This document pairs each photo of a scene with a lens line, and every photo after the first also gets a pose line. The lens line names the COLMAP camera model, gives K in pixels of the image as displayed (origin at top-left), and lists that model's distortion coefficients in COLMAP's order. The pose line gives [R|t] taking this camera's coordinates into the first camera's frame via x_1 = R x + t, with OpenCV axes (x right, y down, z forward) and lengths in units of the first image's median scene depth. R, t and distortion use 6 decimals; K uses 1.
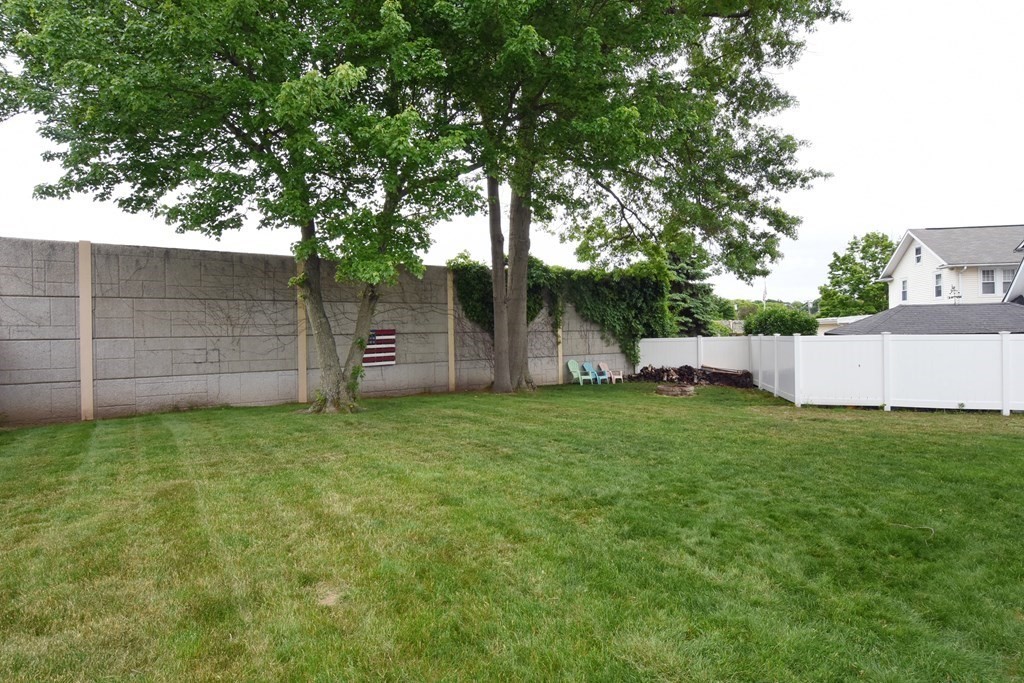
lens RADIAL K [[568.6, 0, 511.1], [0, 568.6, 344.9], [0, 0, 1]] dist [-0.002198, -0.000323]
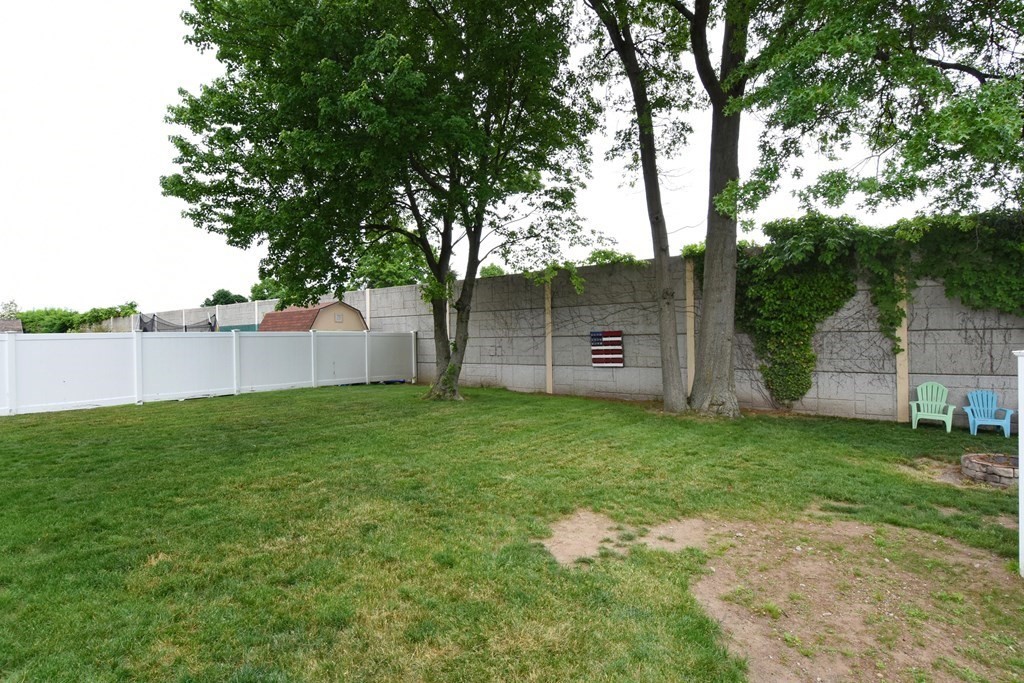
lens RADIAL K [[568.6, 0, 511.1], [0, 568.6, 337.3], [0, 0, 1]] dist [-0.002198, -0.000323]
pose [[0.215433, 0.019734, -0.976319, 0.704160], [0.000778, 0.999792, 0.020380, -0.036312], [0.976518, -0.005150, 0.215373, 0.610956]]
